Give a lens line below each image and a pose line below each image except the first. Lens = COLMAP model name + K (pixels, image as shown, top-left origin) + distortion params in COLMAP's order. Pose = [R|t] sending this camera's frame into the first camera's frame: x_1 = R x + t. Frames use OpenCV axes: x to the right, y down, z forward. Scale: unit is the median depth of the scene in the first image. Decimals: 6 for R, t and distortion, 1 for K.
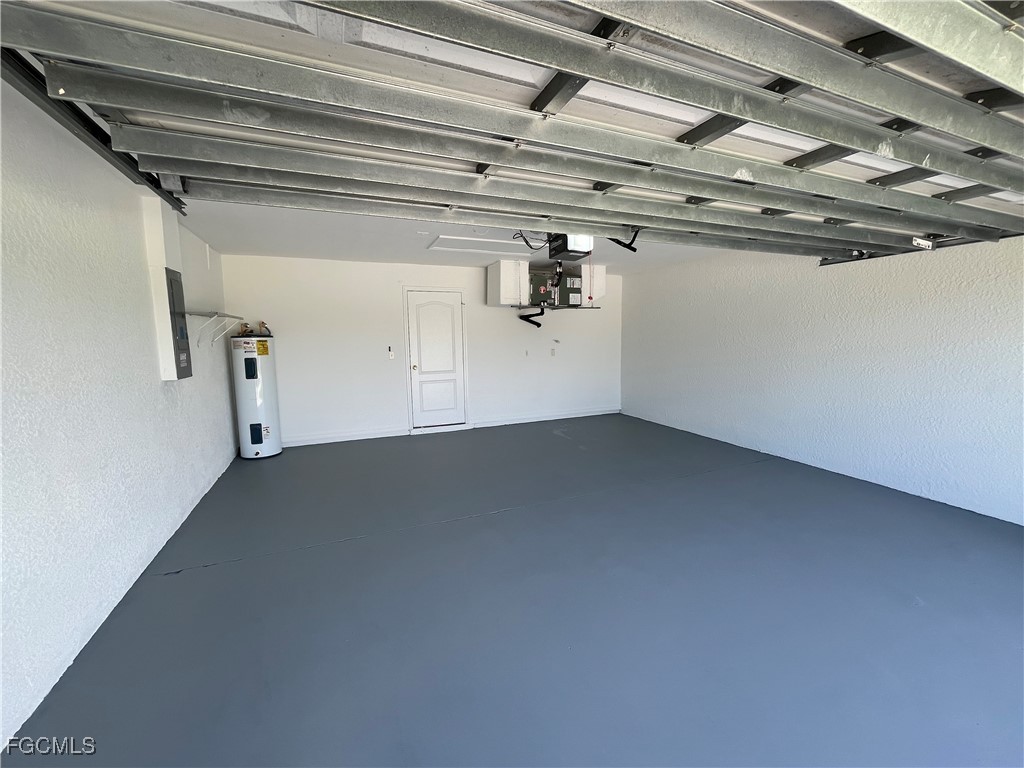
lens RADIAL K [[416.6, 0, 510.5], [0, 416.6, 380.7], [0, 0, 1]] dist [-0.002412, 0.000840]
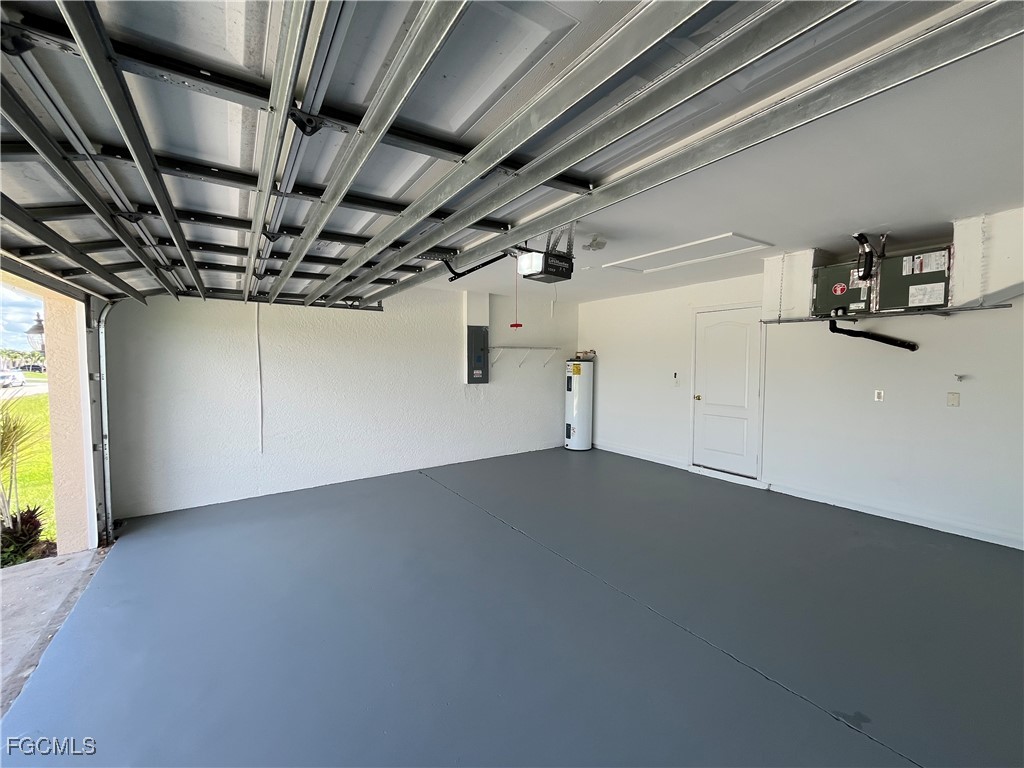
lens RADIAL K [[416.6, 0, 510.1], [0, 416.6, 384.4], [0, 0, 1]] dist [-0.002412, 0.000840]
pose [[0.189787, 0.067888, -0.979475, 0.572255], [-0.110494, 0.992746, 0.047398, -0.057664], [0.975588, 0.099230, 0.195911, 0.429869]]
